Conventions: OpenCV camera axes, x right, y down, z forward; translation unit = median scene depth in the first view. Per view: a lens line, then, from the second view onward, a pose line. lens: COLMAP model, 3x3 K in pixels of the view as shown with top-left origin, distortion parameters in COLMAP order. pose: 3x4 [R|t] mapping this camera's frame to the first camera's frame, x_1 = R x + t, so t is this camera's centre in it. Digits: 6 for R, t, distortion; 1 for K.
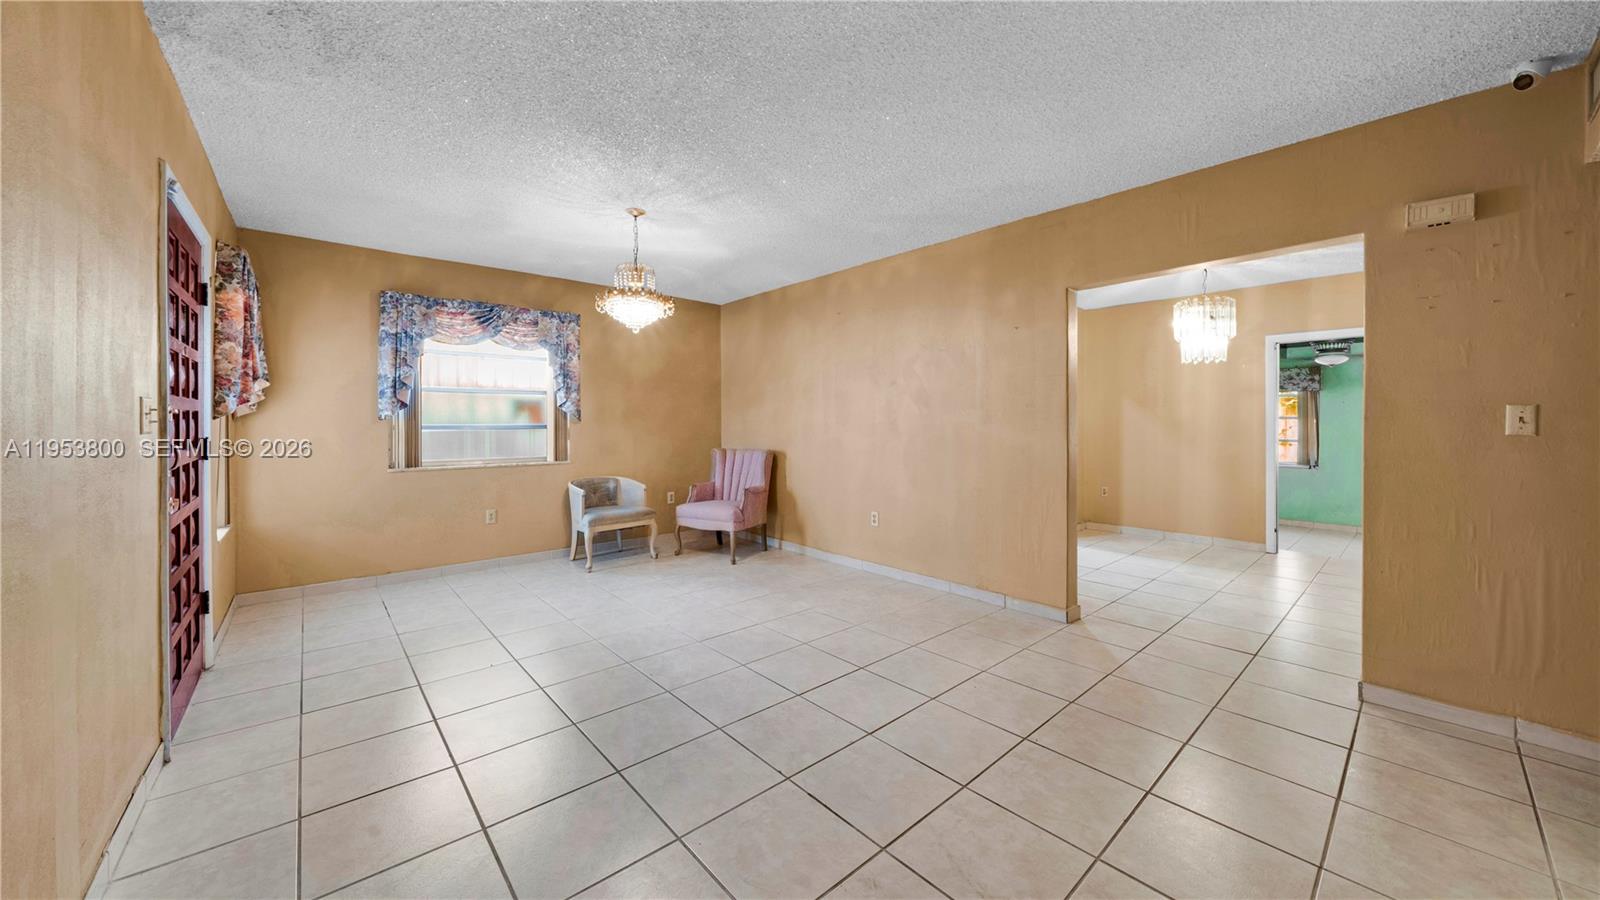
lens RADIAL K [[558.9, 0, 839.6], [0, 558.9, 427.6], [0, 0, 1]] dist [-0.006586, -0.000147]
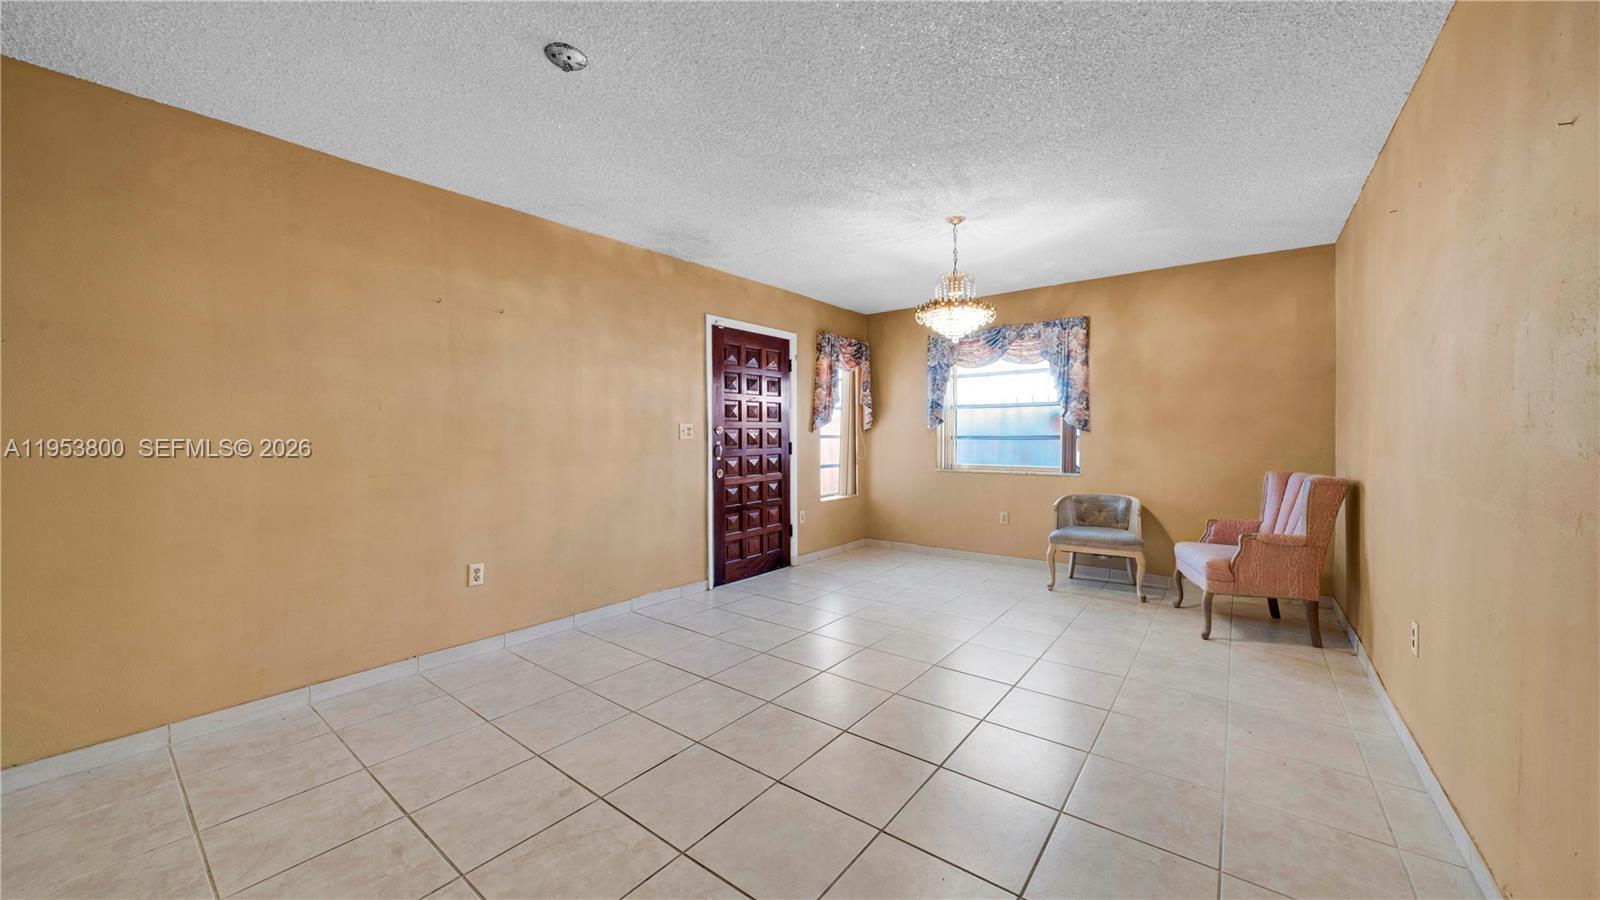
lens RADIAL K [[558.9, 0, 771.7], [0, 558.9, 451.9], [0, 0, 1]] dist [-0.006586, -0.000147]
pose [[0.142509, 0.030868, -0.989312, 0.404287], [-0.004383, 0.999523, 0.030555, -0.004295], [0.989784, -0.000019, 0.142576, 0.377844]]
